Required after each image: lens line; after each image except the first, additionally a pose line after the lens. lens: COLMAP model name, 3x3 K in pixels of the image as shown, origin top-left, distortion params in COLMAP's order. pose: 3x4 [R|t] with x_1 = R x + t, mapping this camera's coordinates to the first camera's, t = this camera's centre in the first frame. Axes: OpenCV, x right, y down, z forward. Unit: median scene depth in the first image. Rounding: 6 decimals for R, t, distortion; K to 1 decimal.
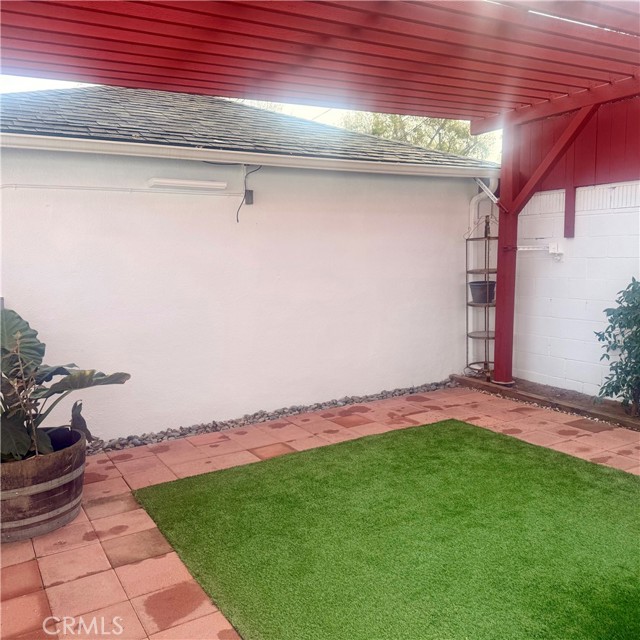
lens RADIAL K [[600.9, 0, 316.8], [0, 600.9, 317.8], [0, 0, 1]] dist [0.104054, -0.178410]
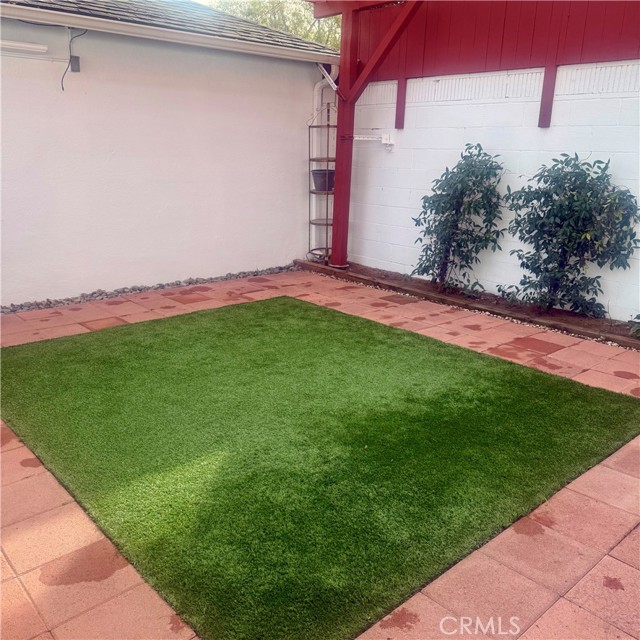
lens RADIAL K [[600.9, 0, 323.4], [0, 600.9, 323.8], [0, 0, 1]] dist [0.104054, -0.178410]
pose [[0.980280, -0.011798, 0.197263, 0.078473], [-0.022093, 0.985416, 0.168724, 0.032501], [-0.196377, -0.169755, 0.965722, -0.069545]]
